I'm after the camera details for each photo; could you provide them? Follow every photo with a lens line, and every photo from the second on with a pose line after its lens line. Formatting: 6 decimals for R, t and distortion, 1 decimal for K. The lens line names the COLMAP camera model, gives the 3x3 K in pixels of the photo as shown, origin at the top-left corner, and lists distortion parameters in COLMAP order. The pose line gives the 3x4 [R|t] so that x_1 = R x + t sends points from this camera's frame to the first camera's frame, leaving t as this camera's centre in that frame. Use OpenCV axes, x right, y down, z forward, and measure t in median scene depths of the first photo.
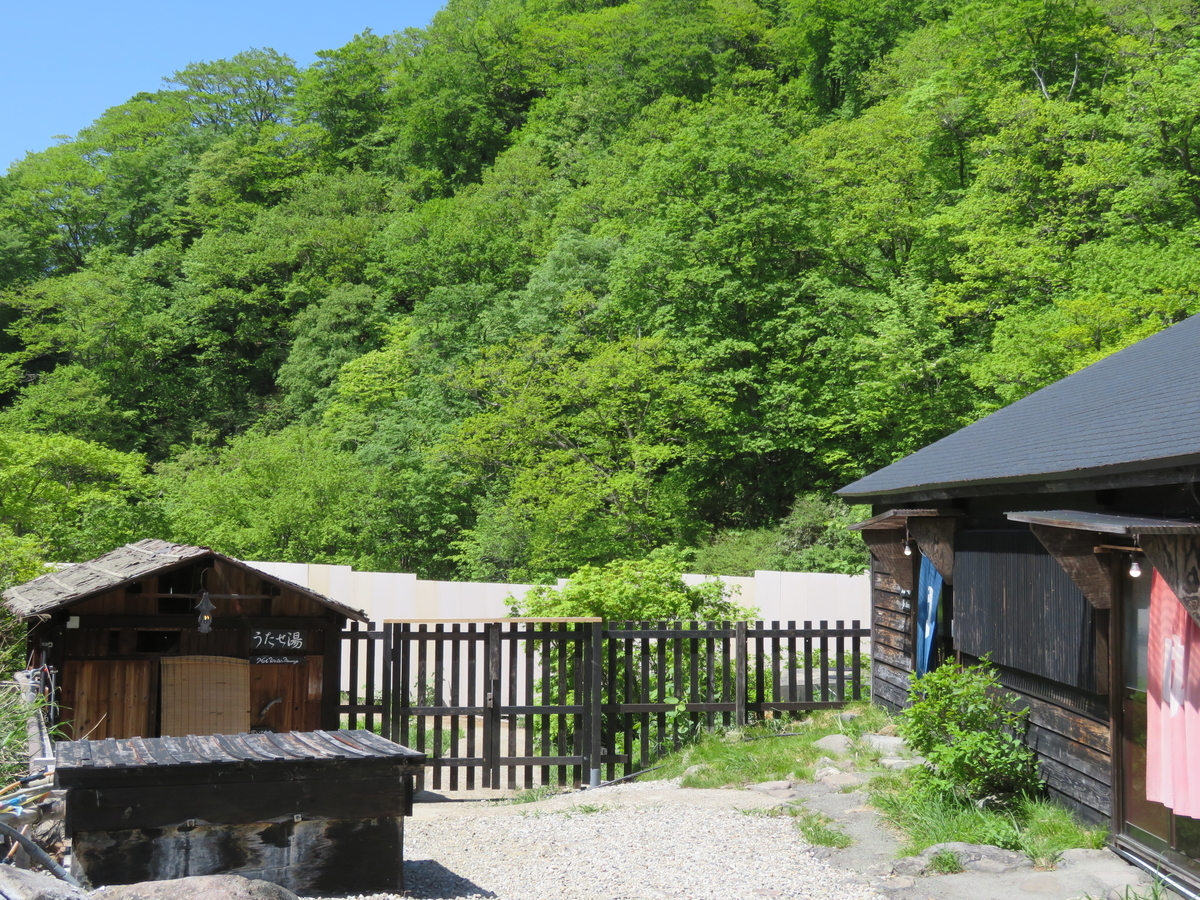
lens RADIAL K [[1507.4, 0, 600.0], [0, 1507.4, 450.0], [0, 0, 1]] dist [0.006746, 0.023040]
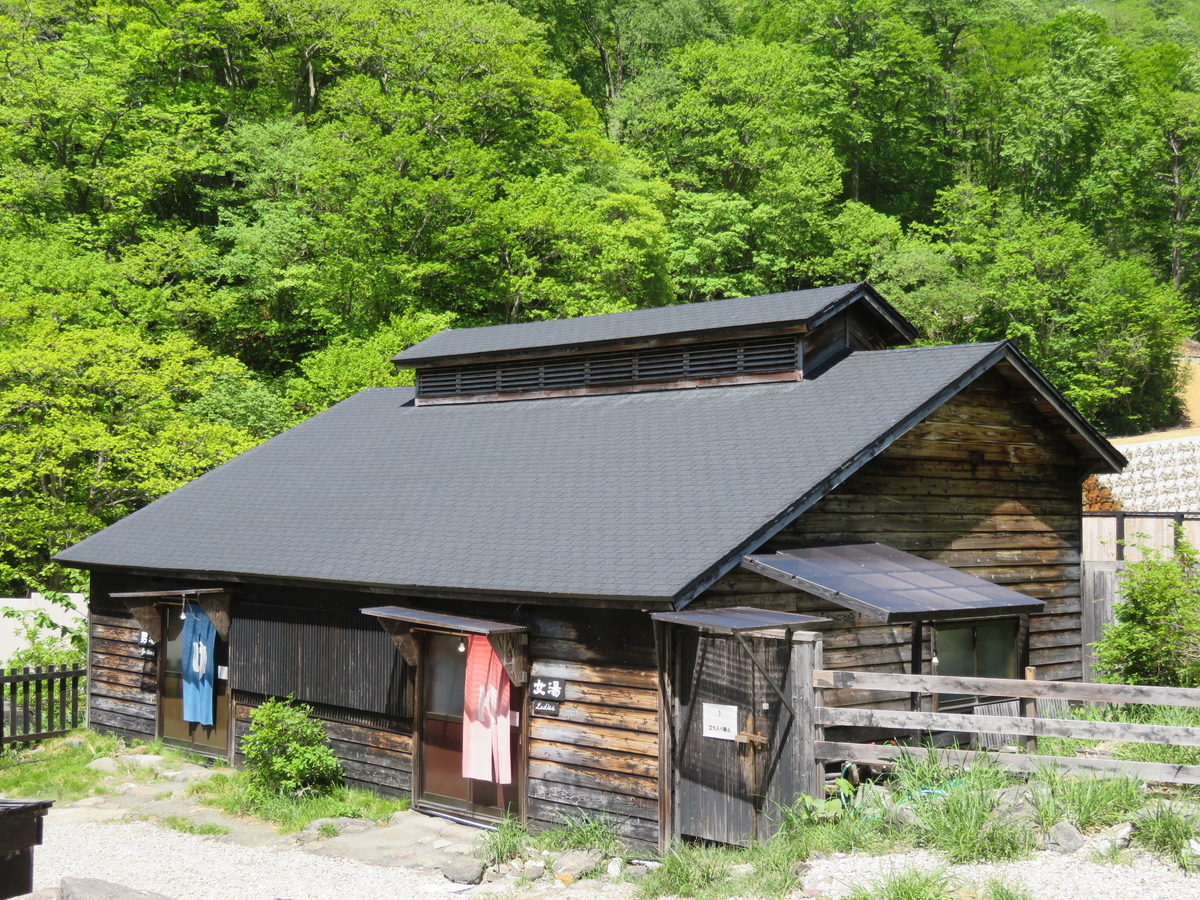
lens RADIAL K [[1604.0, 0, 600.0], [0, 1604.0, 450.0], [0, 0, 1]] dist [-0.002899, -0.062451]
pose [[0.736909, 0.028144, 0.675406, -0.617656], [-0.041551, 0.999130, 0.003701, -0.127306], [-0.674714, -0.030791, 0.737437, -0.372311]]
